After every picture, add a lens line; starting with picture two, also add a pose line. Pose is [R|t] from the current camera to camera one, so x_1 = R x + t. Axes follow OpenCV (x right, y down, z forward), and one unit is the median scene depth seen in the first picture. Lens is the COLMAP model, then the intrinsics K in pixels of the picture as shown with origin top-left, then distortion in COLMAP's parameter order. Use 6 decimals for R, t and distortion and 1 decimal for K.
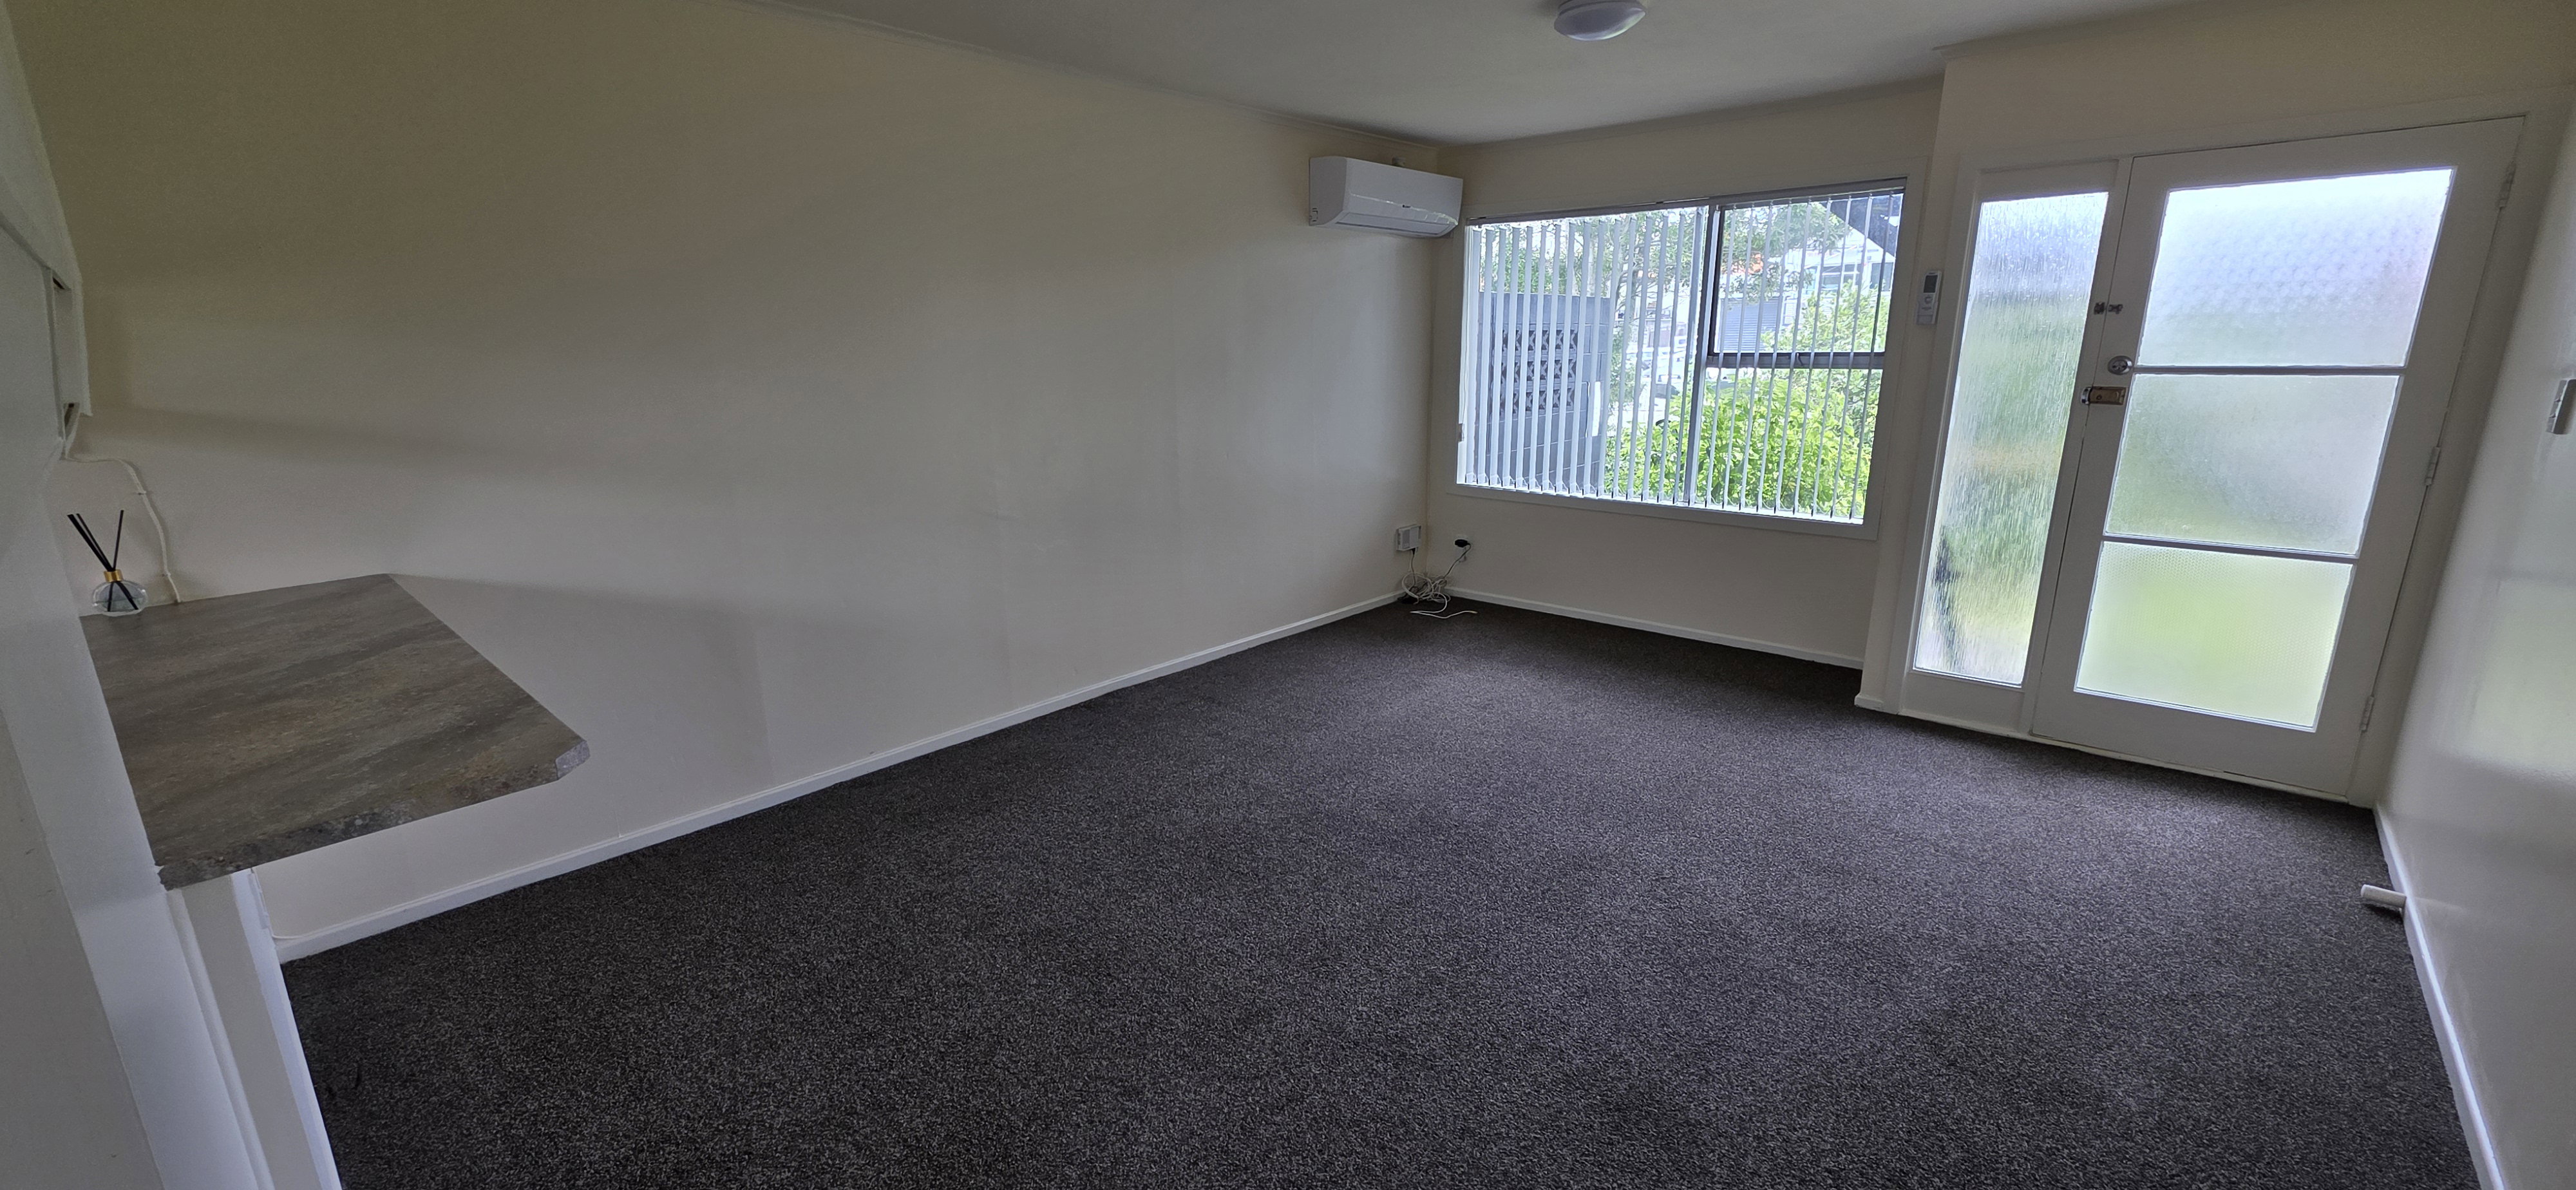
lens RADIAL K [[1015.9, 0, 1287.4], [0, 1015.9, 591.9], [0, 0, 1]] dist [-0.000716, 0.000799]
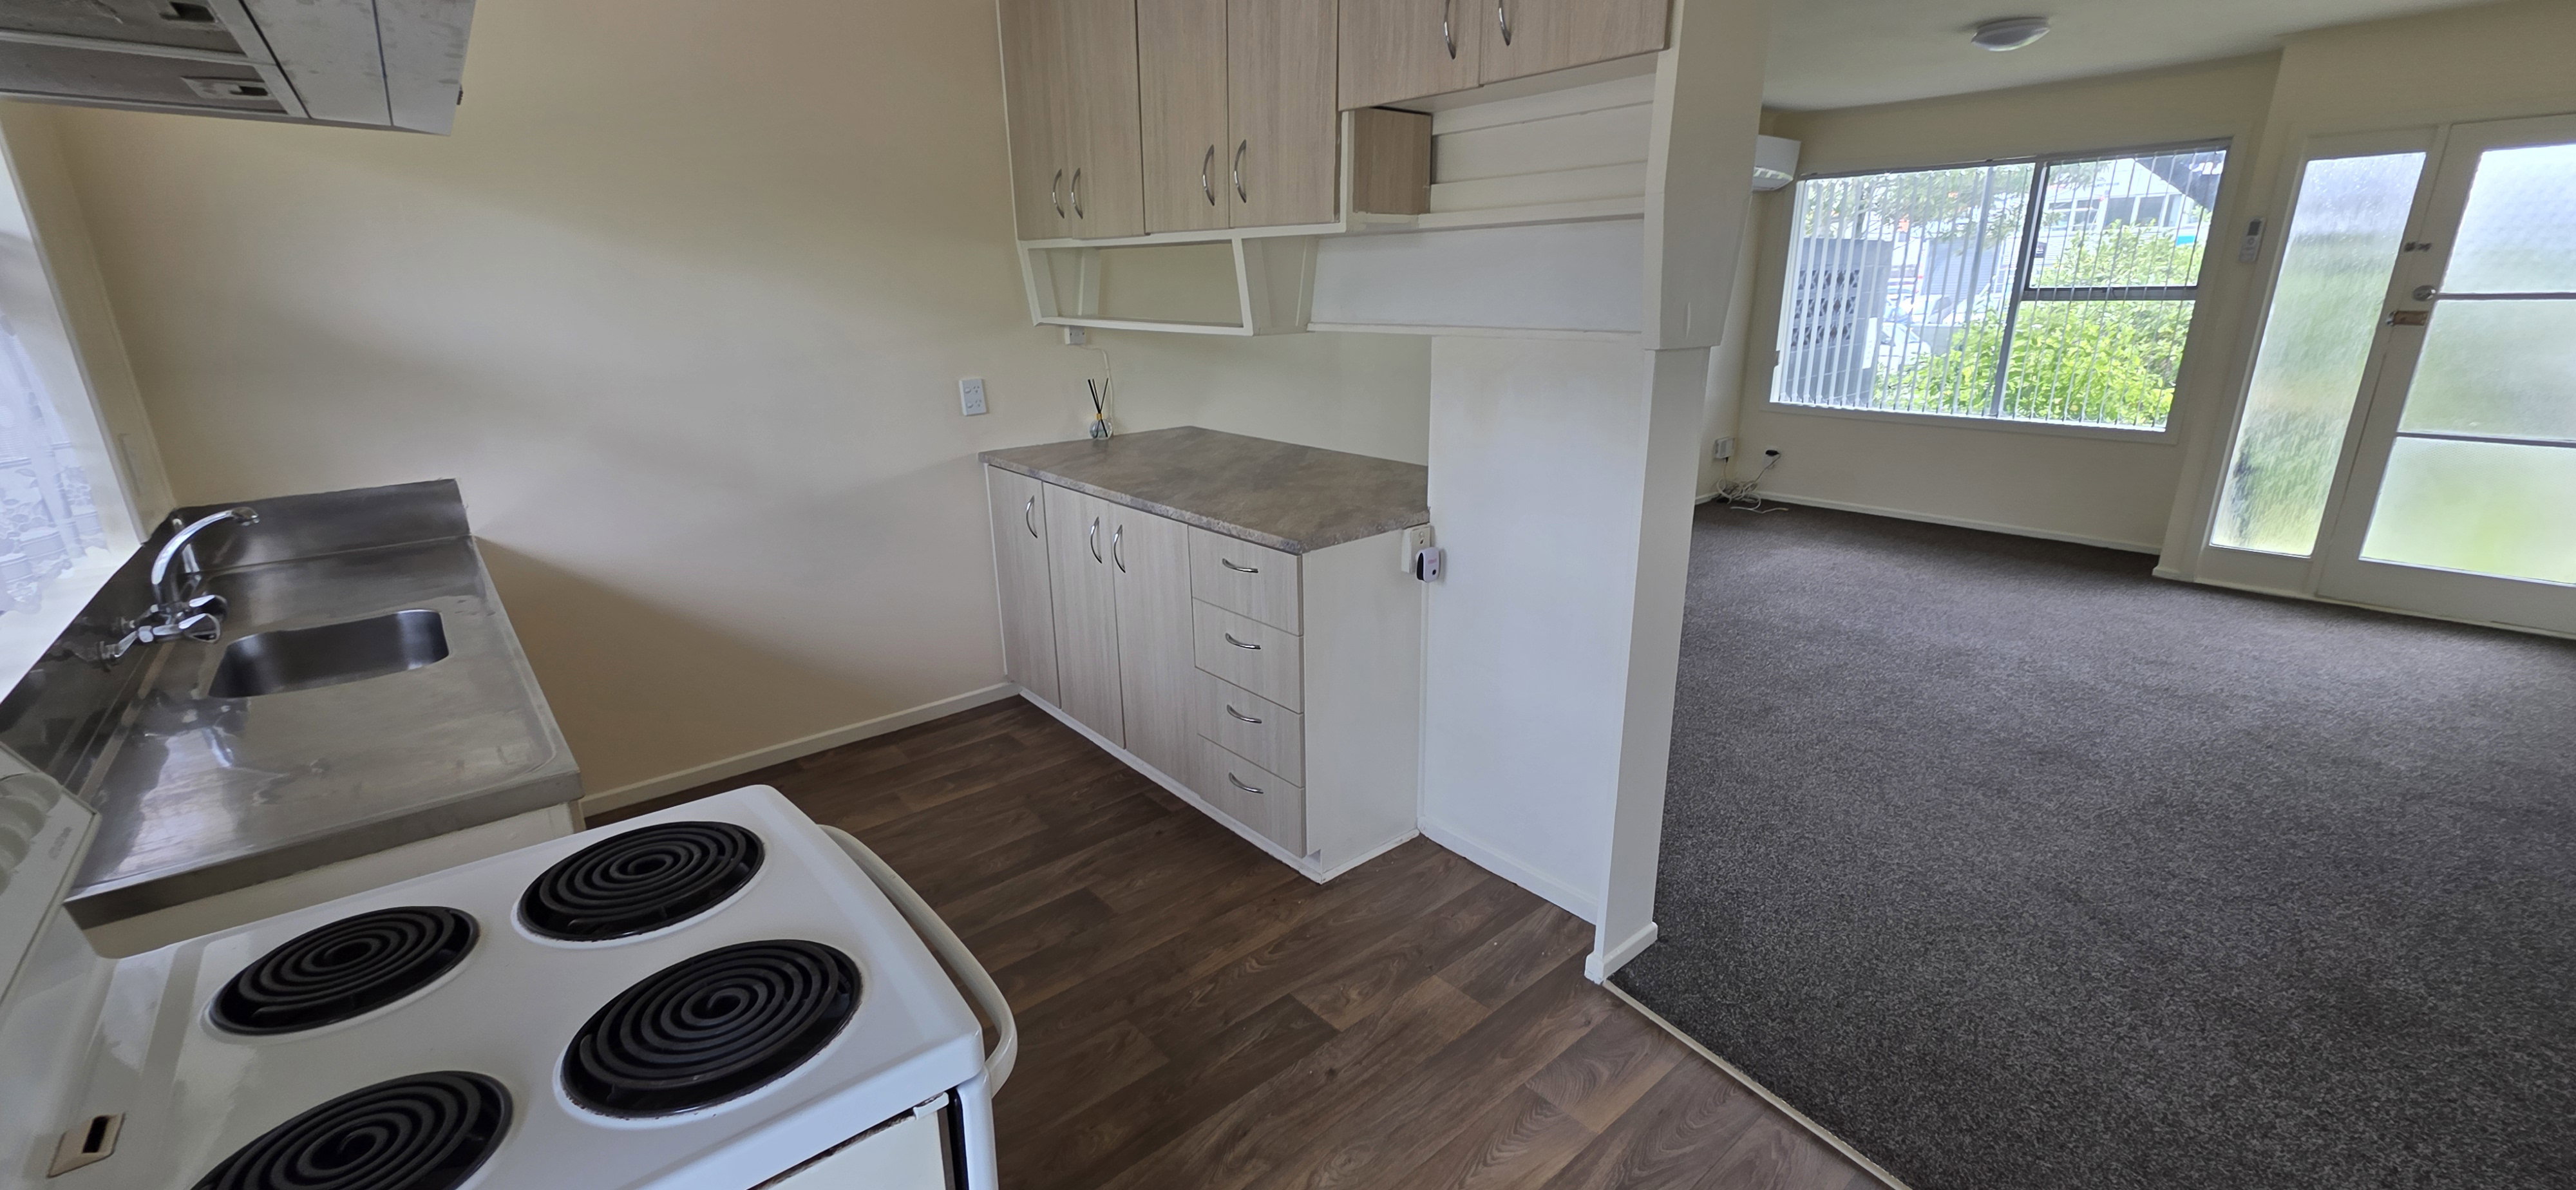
lens RADIAL K [[1015.9, 0, 1289.7], [0, 1015.9, 590.4], [0, 0, 1]] dist [-0.000716, 0.000799]
pose [[0.990474, 0.034954, -0.133189, -0.352422], [-0.028584, 0.998368, 0.049444, 0.110438], [0.134700, -0.045166, 0.989857, -0.405925]]
